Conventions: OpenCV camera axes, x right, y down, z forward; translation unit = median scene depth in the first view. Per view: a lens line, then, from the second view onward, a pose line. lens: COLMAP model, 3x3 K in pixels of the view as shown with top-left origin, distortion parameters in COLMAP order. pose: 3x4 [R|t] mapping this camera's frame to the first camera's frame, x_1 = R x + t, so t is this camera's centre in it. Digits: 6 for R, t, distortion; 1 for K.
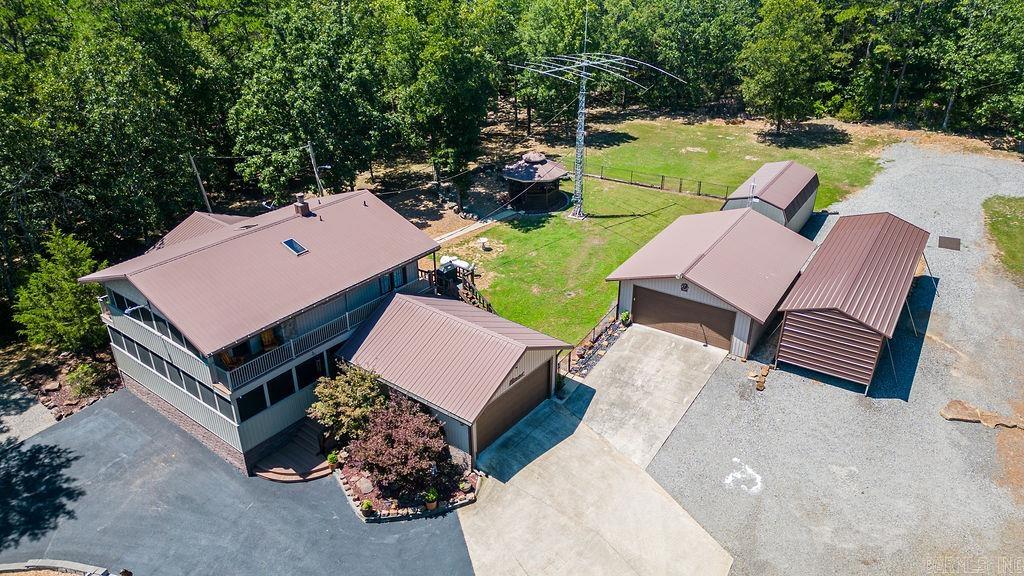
lens RADIAL K [[722.3, 0, 512.0], [0, 722.3, 288.0], [0, 0, 1]] dist [0.057162, -0.081761]
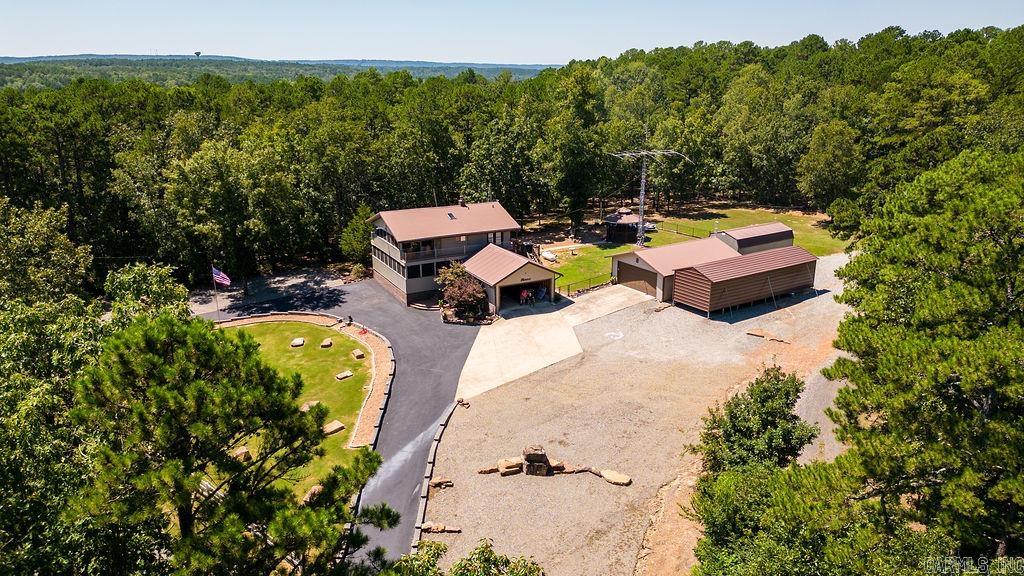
lens RADIAL K [[722.3, 0, 512.0], [0, 722.3, 288.0], [0, 0, 1]] dist [0.057162, -0.081761]
pose [[0.911138, 0.121515, -0.393778, 0.731838], [-0.189729, 0.971937, -0.139075, 0.412445], [0.365828, 0.201427, 0.908624, -0.835825]]
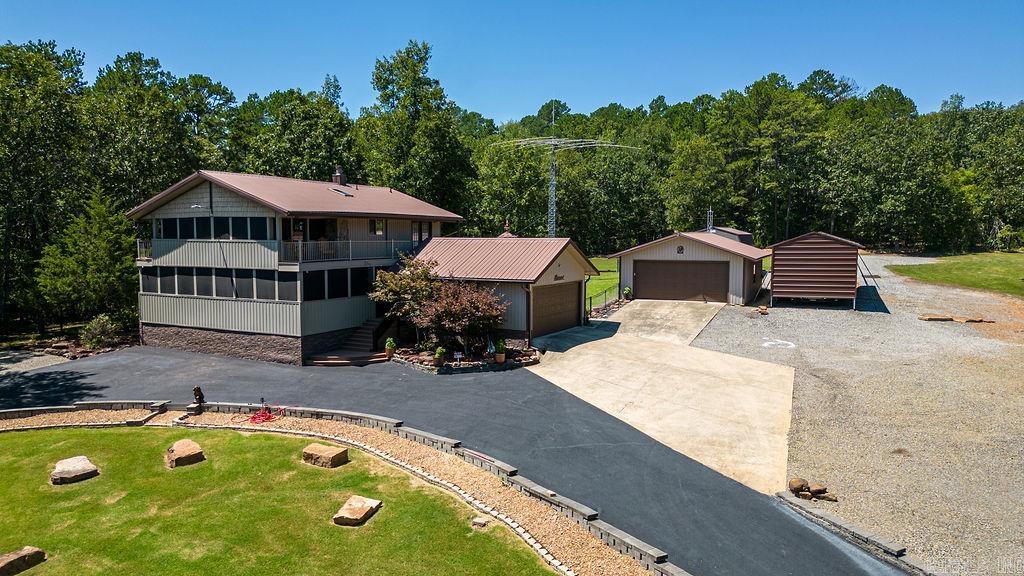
lens RADIAL K [[720.5, 0, 517.3], [0, 720.5, 291.5], [0, 0, 1]] dist [0.050972, -0.001281]
pose [[0.986965, -0.008836, 0.160695, -0.211823], [0.070101, 0.922397, -0.379830, 0.507079], [-0.144869, 0.386143, 0.910992, 0.030692]]
